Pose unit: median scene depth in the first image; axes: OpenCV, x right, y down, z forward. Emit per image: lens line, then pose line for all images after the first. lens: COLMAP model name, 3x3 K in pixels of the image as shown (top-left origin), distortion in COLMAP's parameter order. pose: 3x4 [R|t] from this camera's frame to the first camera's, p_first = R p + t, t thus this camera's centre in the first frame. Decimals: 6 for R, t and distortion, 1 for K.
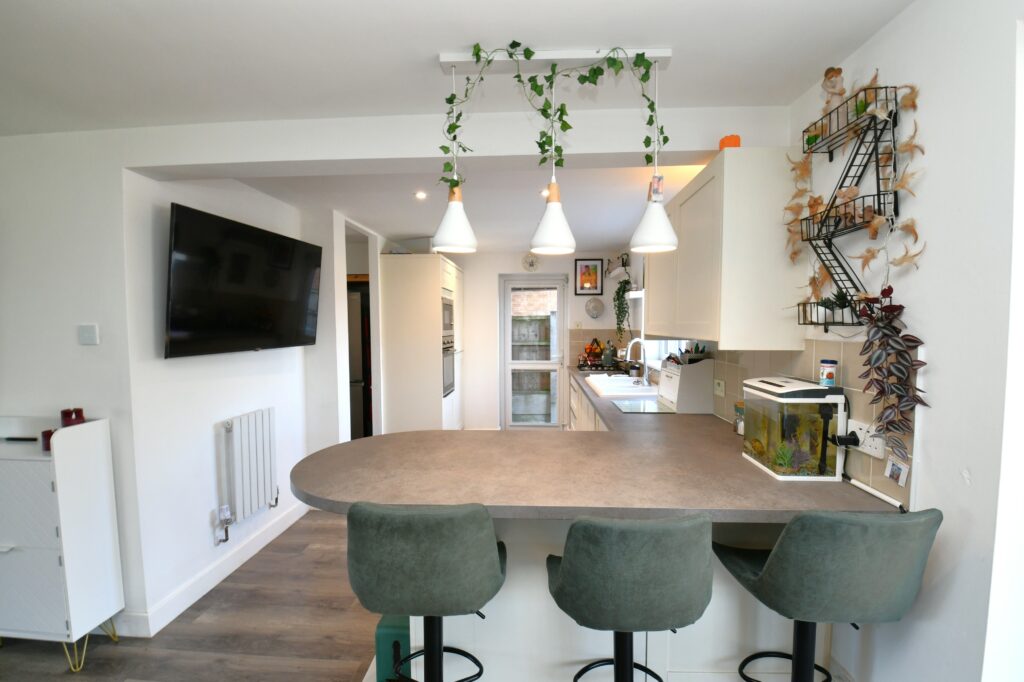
lens RADIAL K [[455.7, 0, 521.1], [0, 455.7, 345.6], [0, 0, 1]] dist [-0.012537, -0.003868]
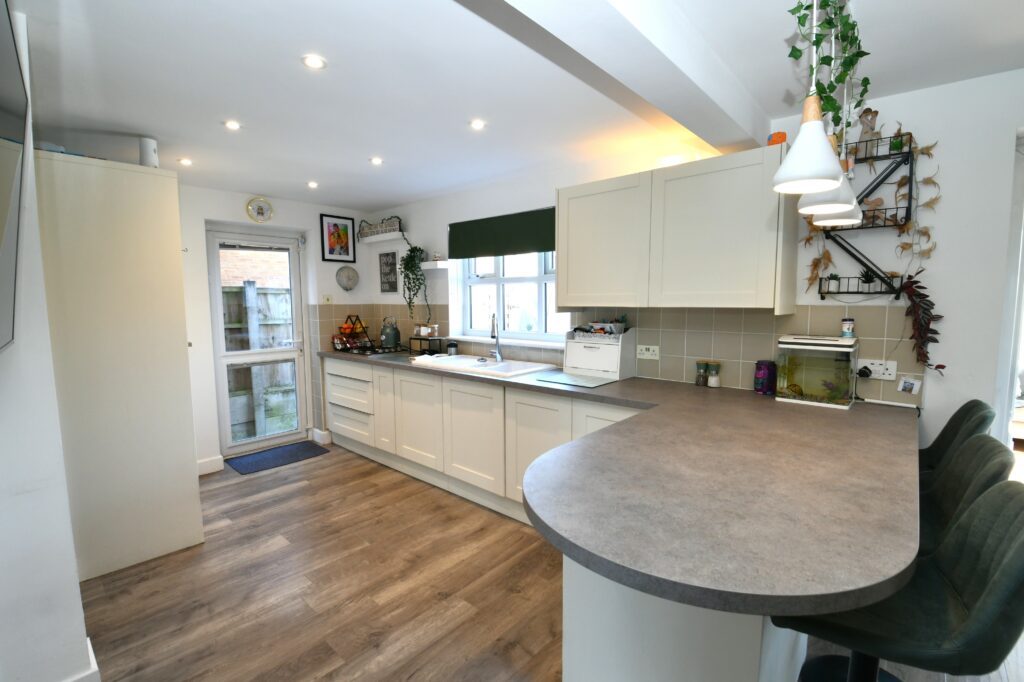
lens RADIAL K [[455.7, 0, 524.5], [0, 455.7, 338.5], [0, 0, 1]] dist [-0.012537, -0.003868]
pose [[0.619755, -0.065745, 0.782036, -0.315769], [0.038960, 0.997834, 0.053012, -0.006168], [-0.783827, -0.002387, 0.620974, 0.276414]]
